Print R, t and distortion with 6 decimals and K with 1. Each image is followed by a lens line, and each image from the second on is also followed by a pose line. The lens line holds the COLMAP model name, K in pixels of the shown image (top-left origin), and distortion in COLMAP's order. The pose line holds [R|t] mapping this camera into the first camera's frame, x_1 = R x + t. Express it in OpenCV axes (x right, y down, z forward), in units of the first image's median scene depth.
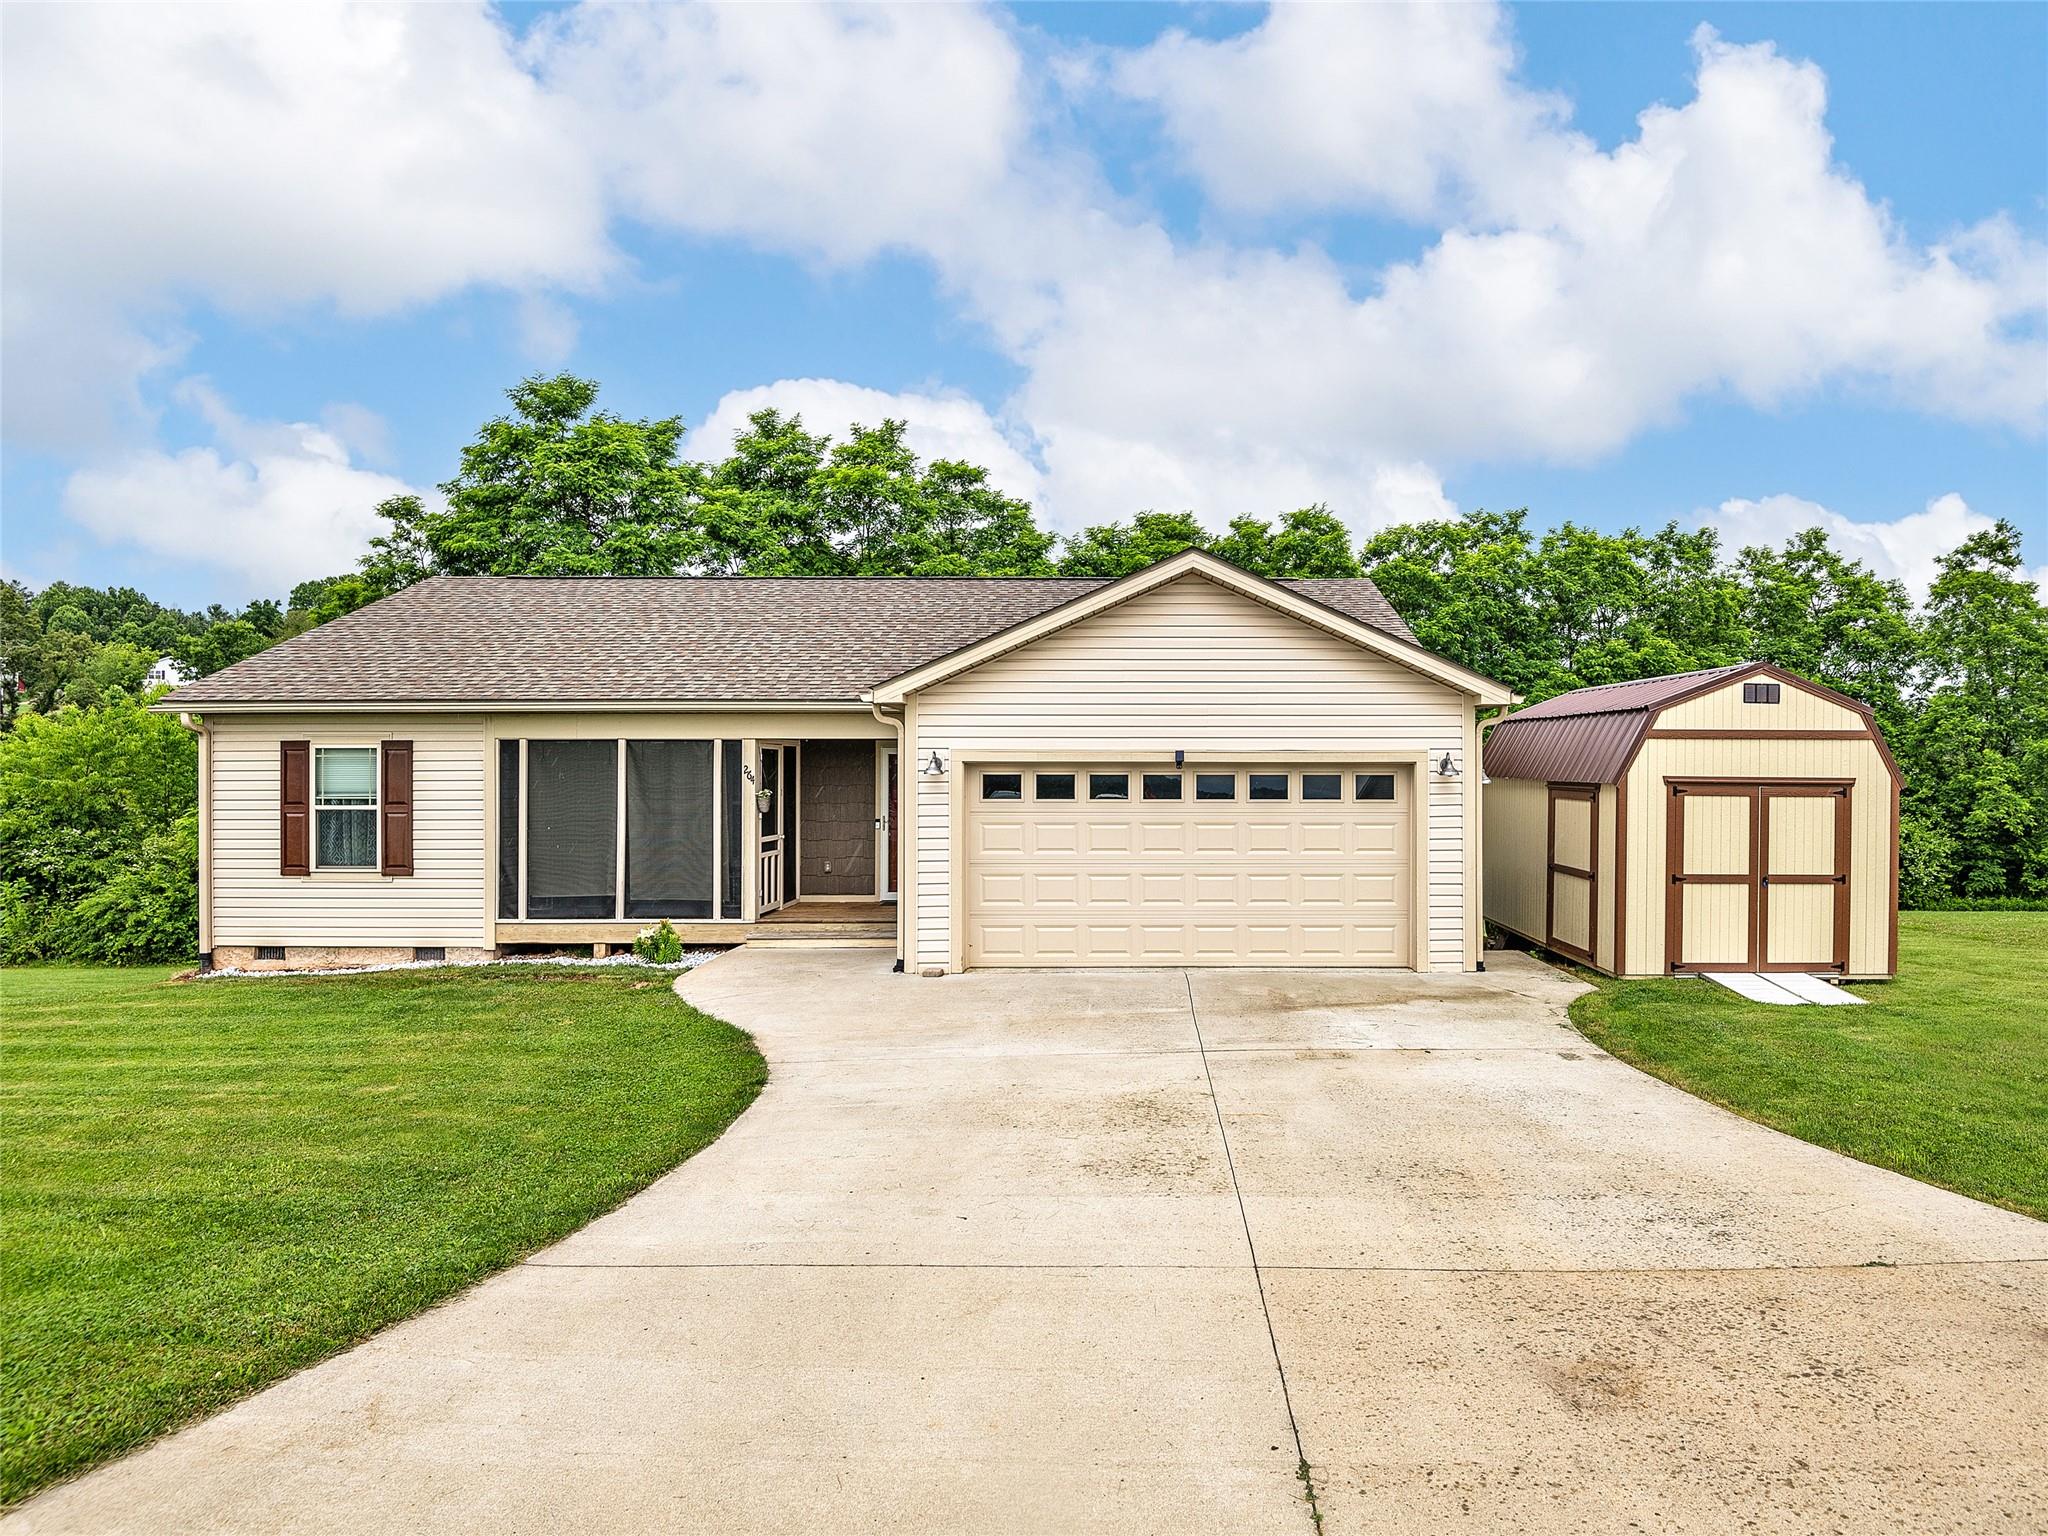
lens RADIAL K [[1051.4, 0, 1022.1], [0, 1051.4, 764.4], [0, 0, 1]] dist [-0.011506, -0.005033]
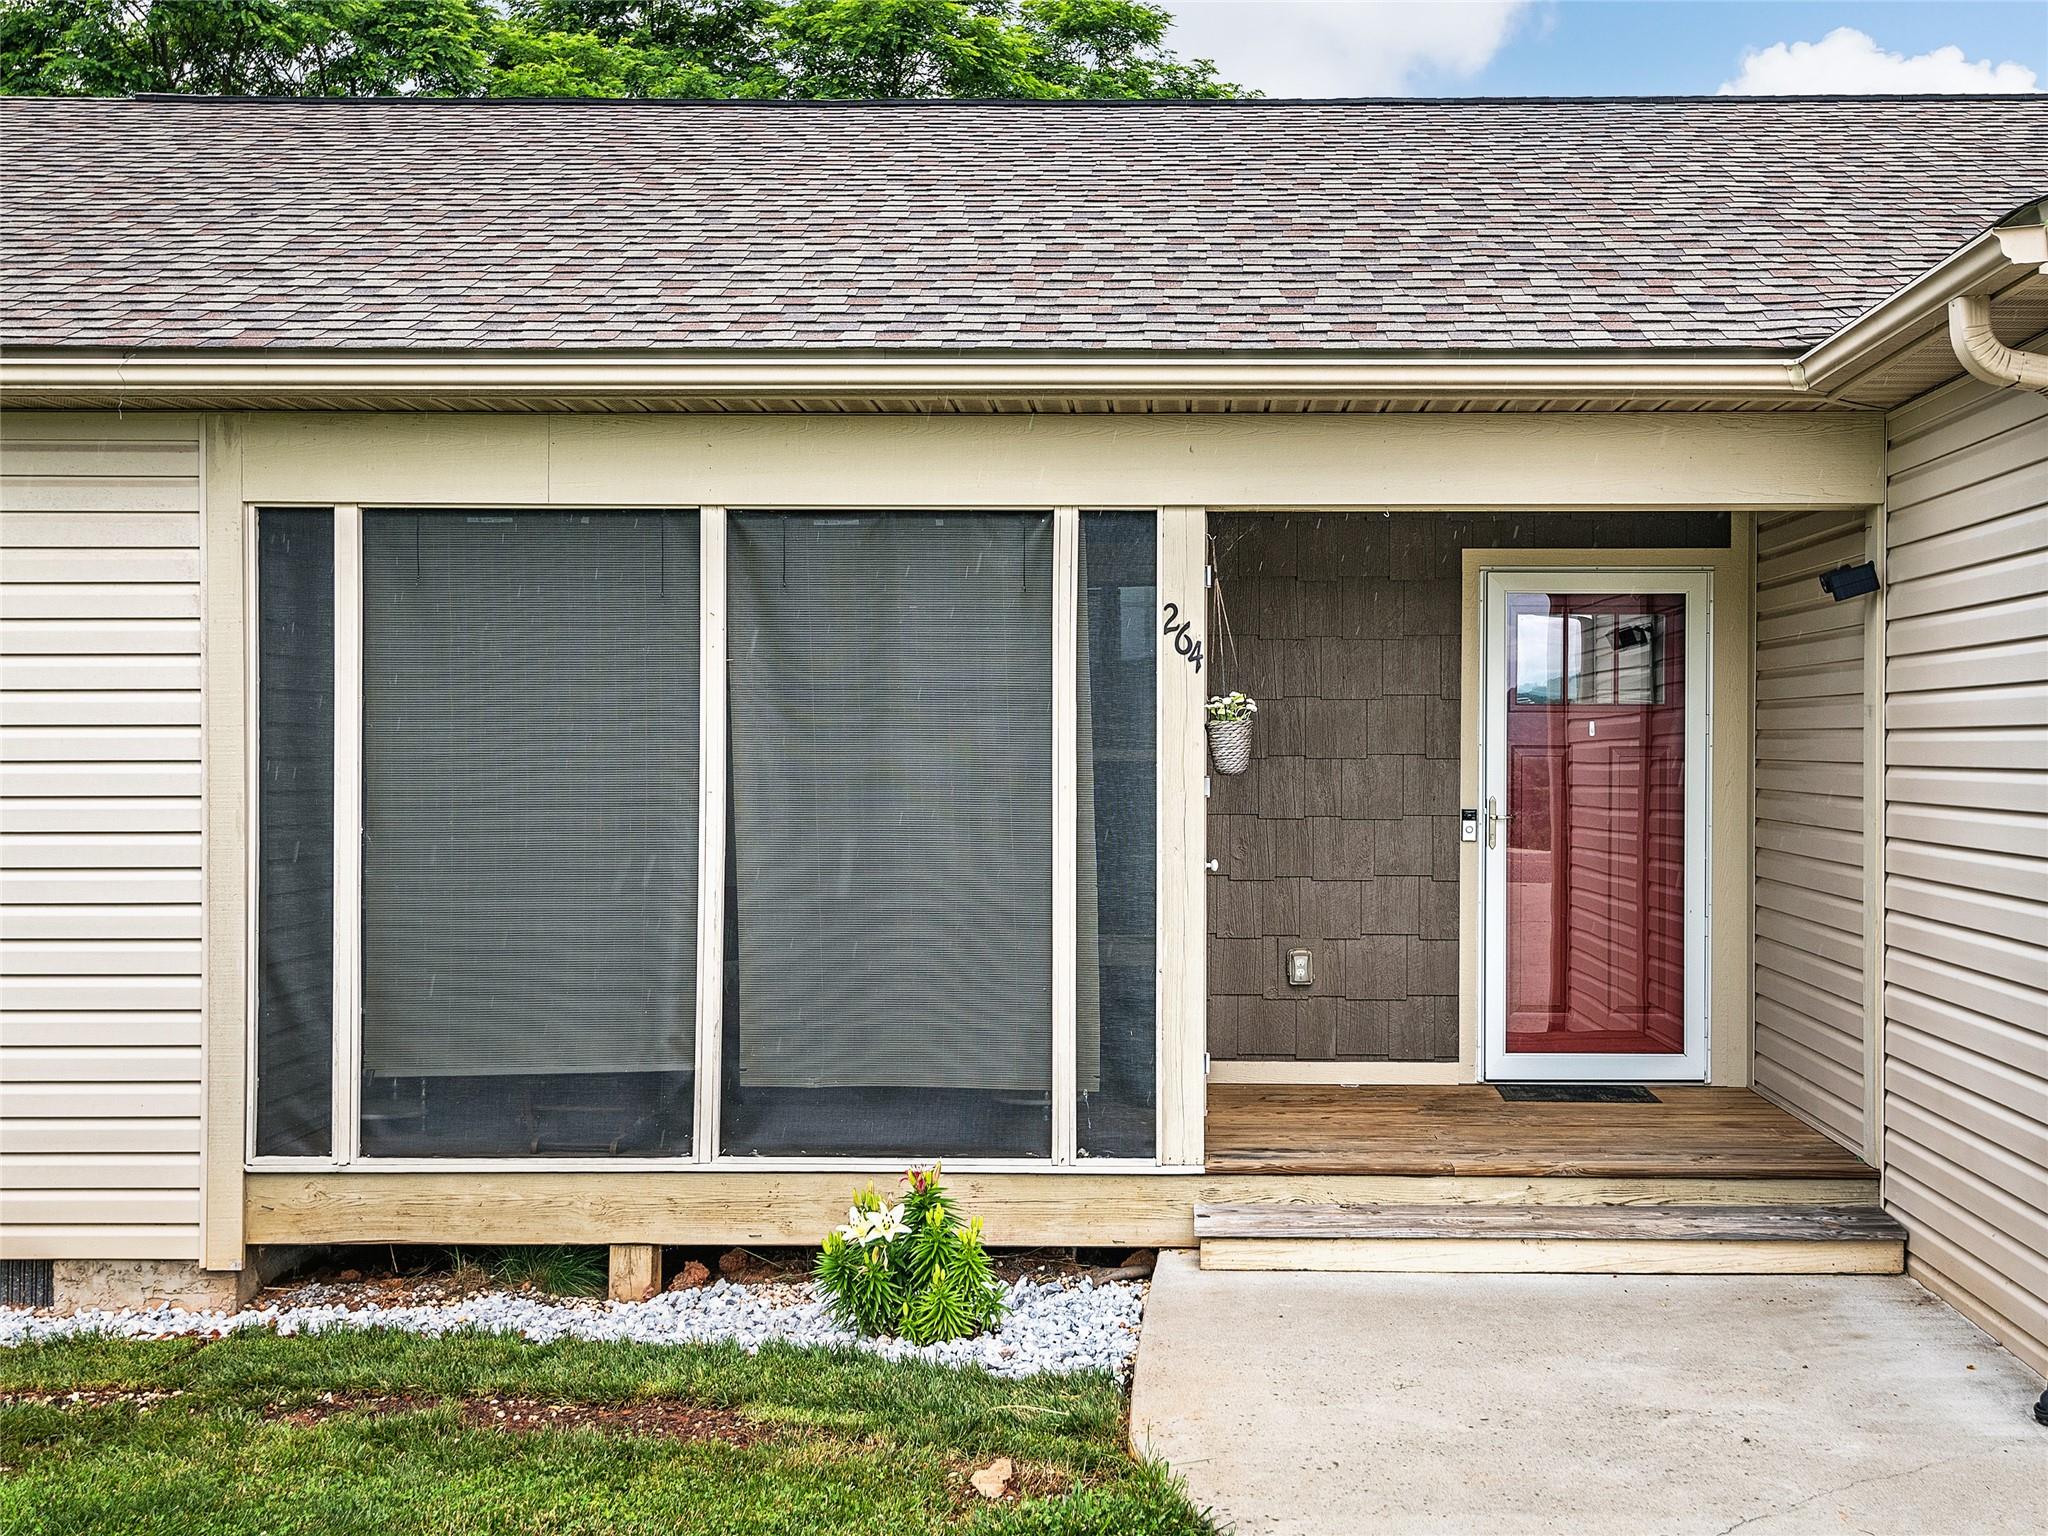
lens RADIAL K [[2158.7, 0, 1024.2], [0, 2158.7, 770.0], [0, 0, 1]] dist [0.054661, 0.000000]
pose [[0.999974, 0.003860, 0.006018, -0.303730], [-0.003917, 0.999948, 0.009414, 0.039896], [-0.005981, -0.009438, 0.999938, 0.430750]]
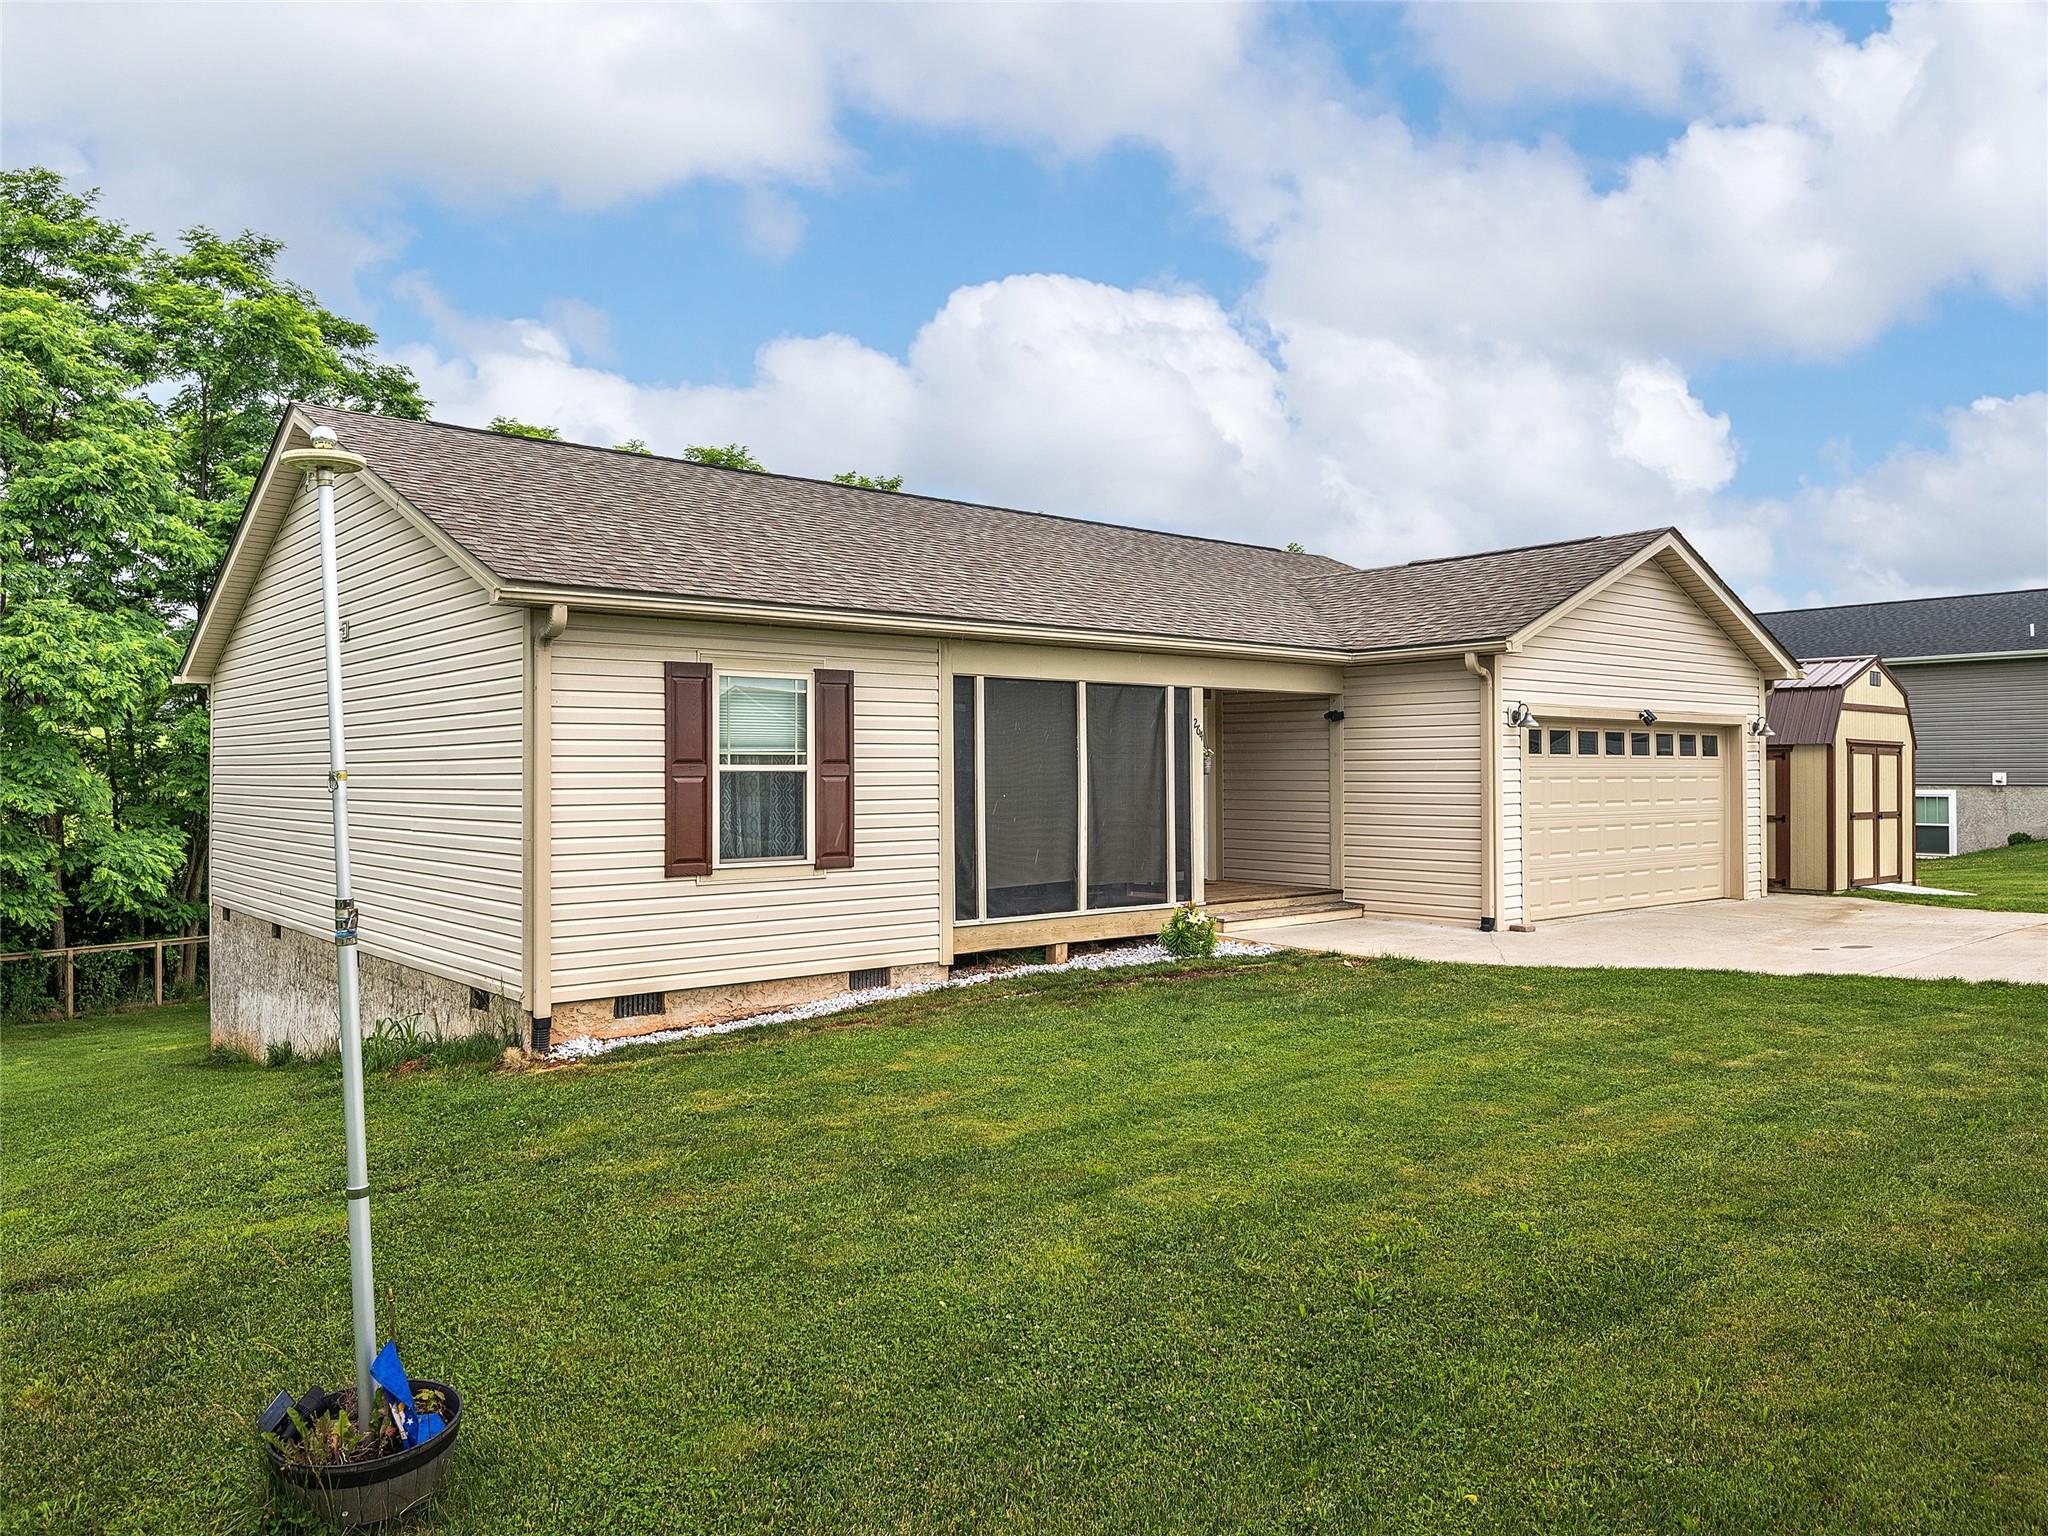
lens RADIAL K [[1295.9, 0, 917.5], [0, 1295.9, 763.8], [0, 0, 1]] dist [0.004413, -0.000540]
pose [[0.808328, 0.002588, 0.588727, -1.053962], [-0.003638, 0.999993, 0.000599, 0.037800], [-0.588722, -0.002626, 0.808332, 0.290133]]
